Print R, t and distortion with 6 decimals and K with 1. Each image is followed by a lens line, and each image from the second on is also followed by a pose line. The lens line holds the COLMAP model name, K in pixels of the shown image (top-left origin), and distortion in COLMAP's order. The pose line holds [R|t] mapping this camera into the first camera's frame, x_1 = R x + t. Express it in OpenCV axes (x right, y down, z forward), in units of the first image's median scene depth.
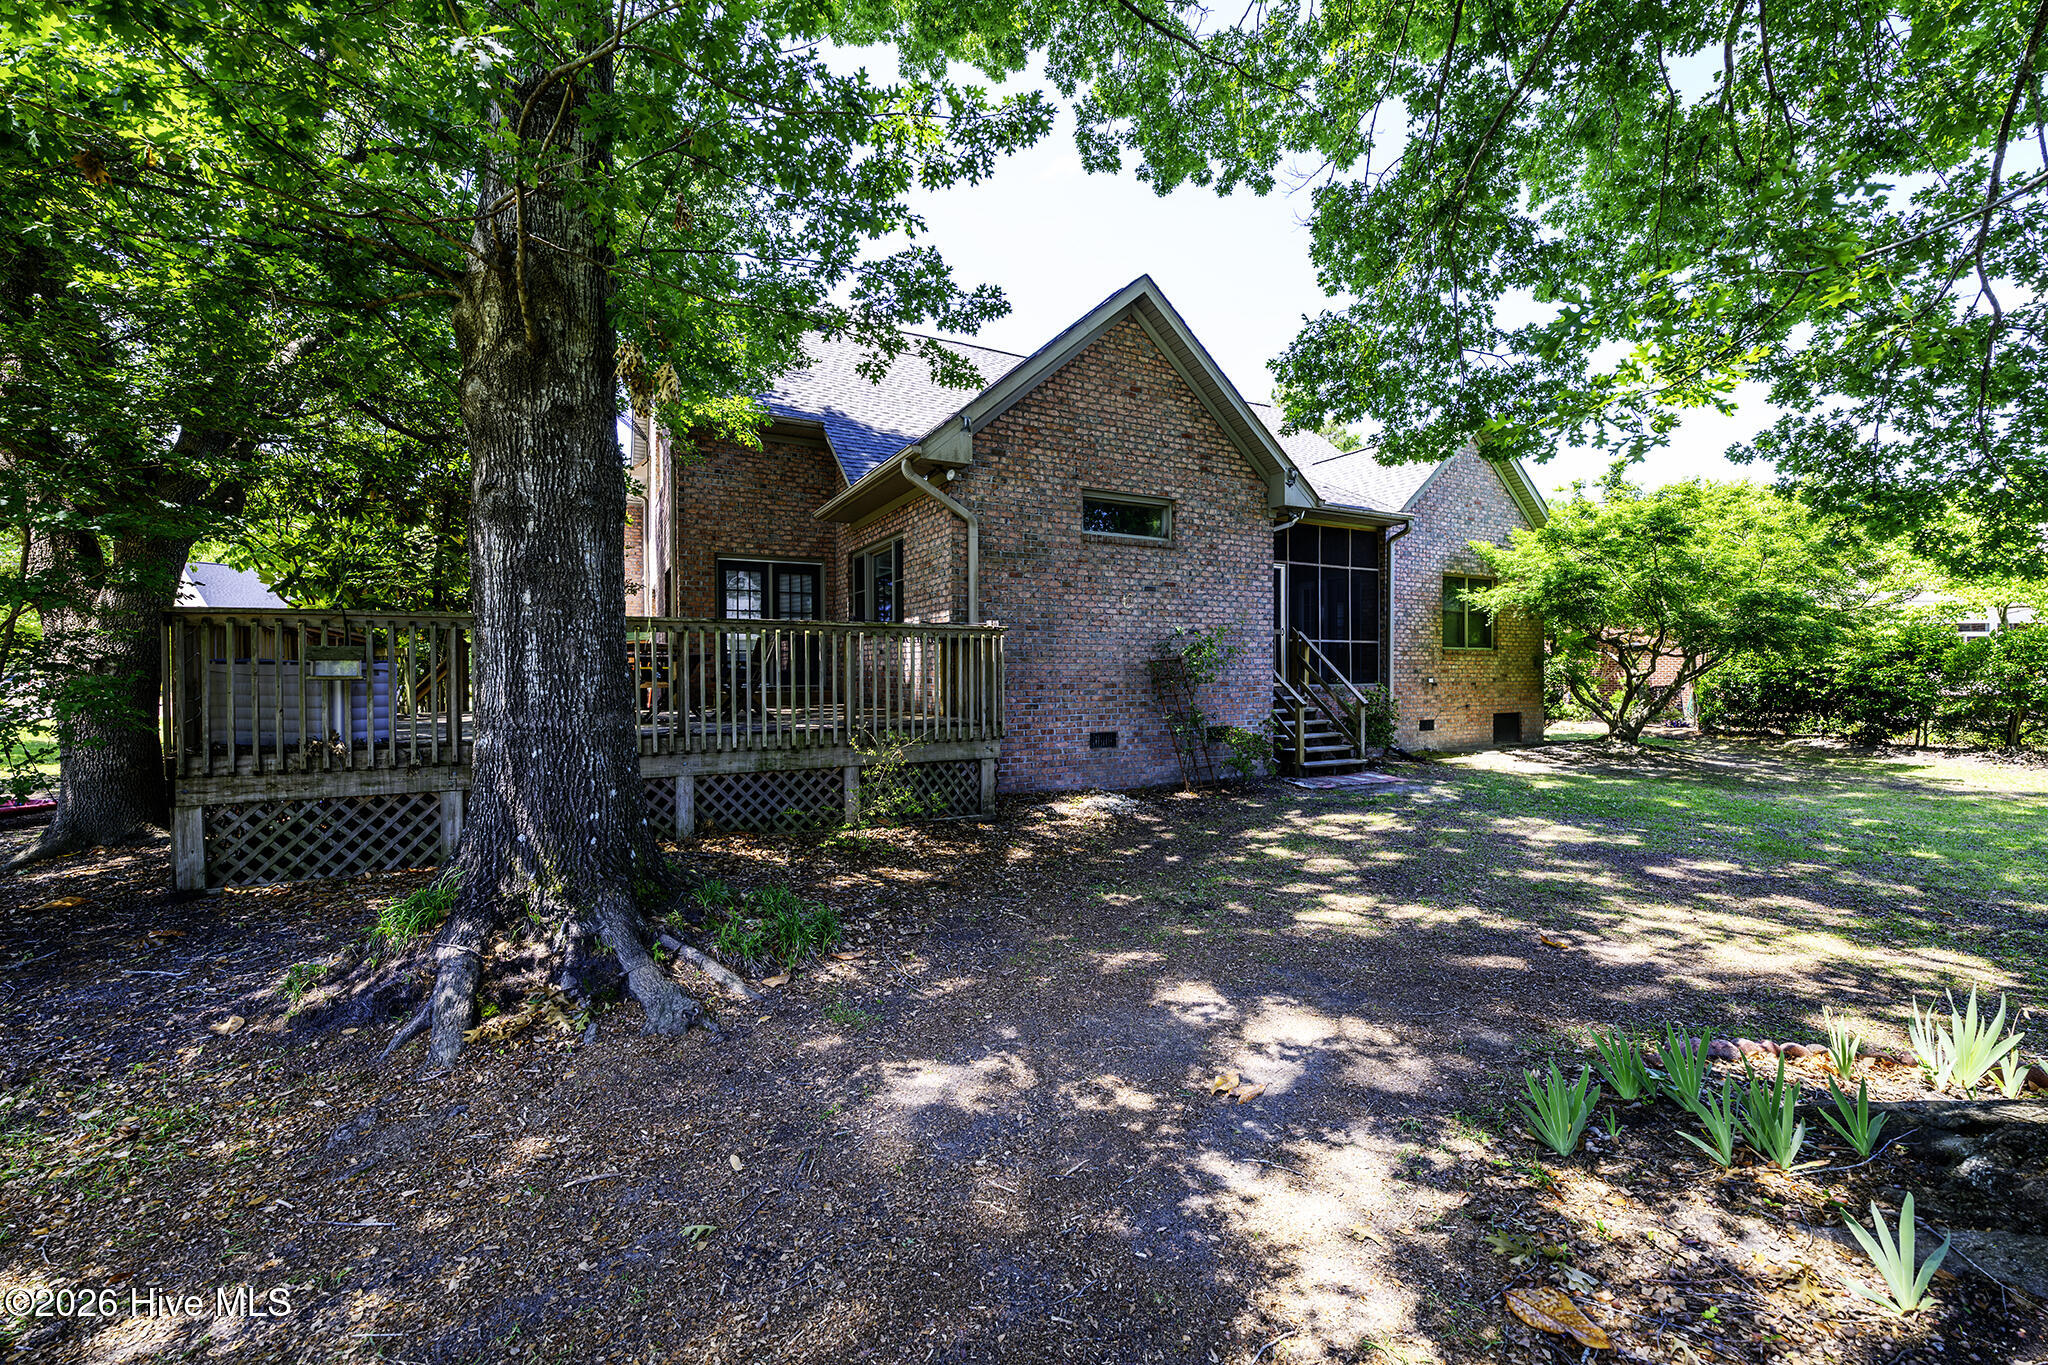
lens RADIAL K [[827.7, 0, 1011.2], [0, 827.7, 618.4], [0, 0, 1]] dist [-0.021050, -0.000384]
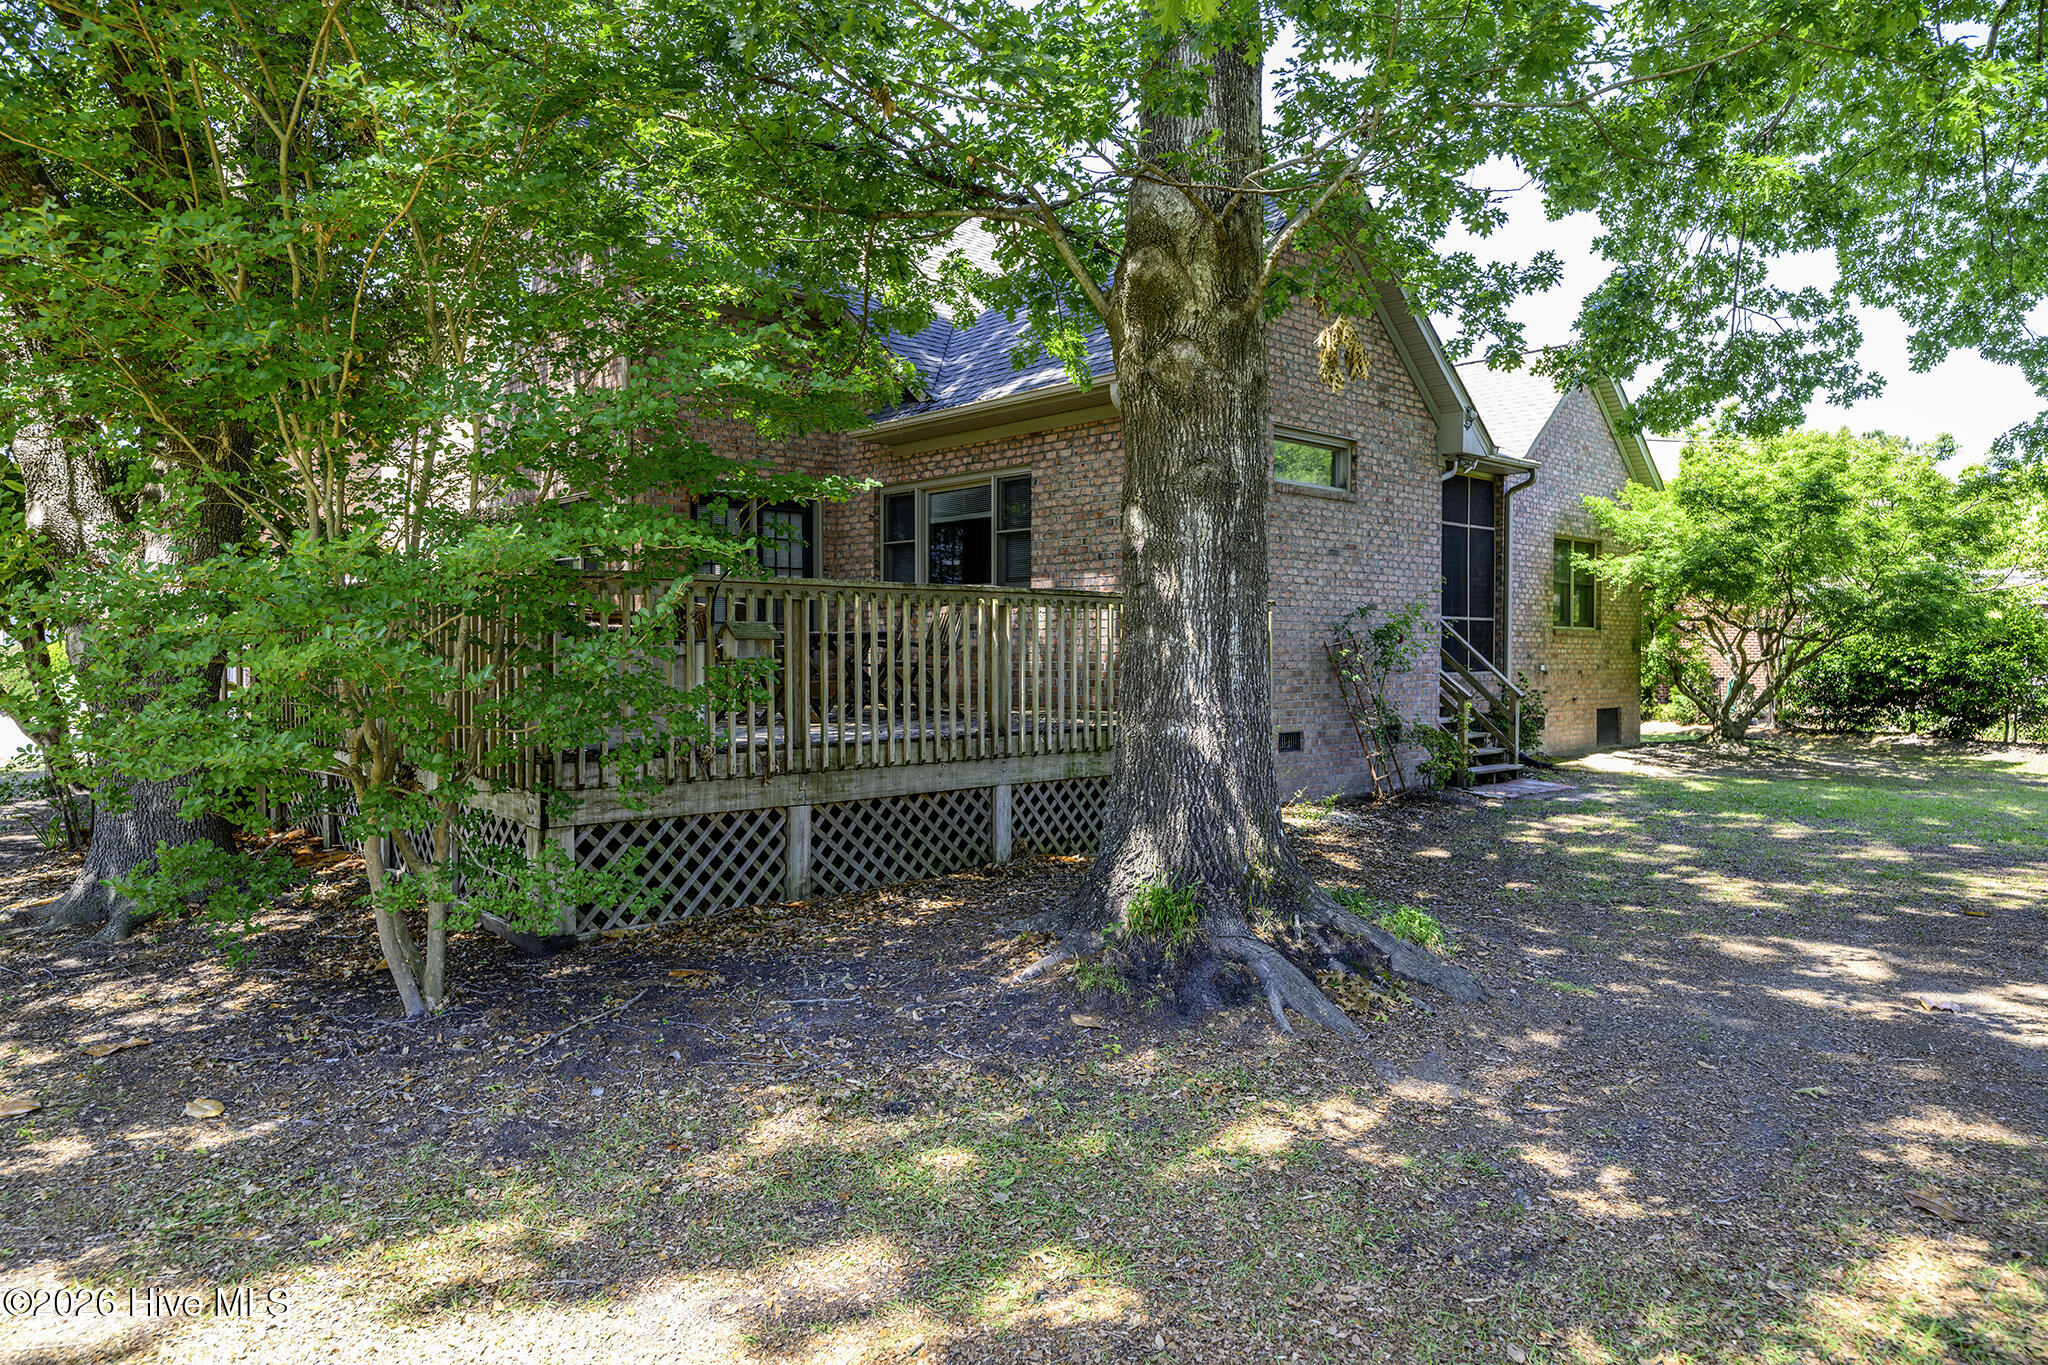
lens RADIAL K [[1324.6, 0, 1028.5], [0, 1324.6, 566.3], [0, 0, 1]] dist [-0.047881, 0.003841]
pose [[0.964547, 0.023250, 0.262884, -0.410236], [-0.023066, 0.999727, -0.003788, -0.009457], [-0.262900, -0.002410, 0.964820, -0.140362]]
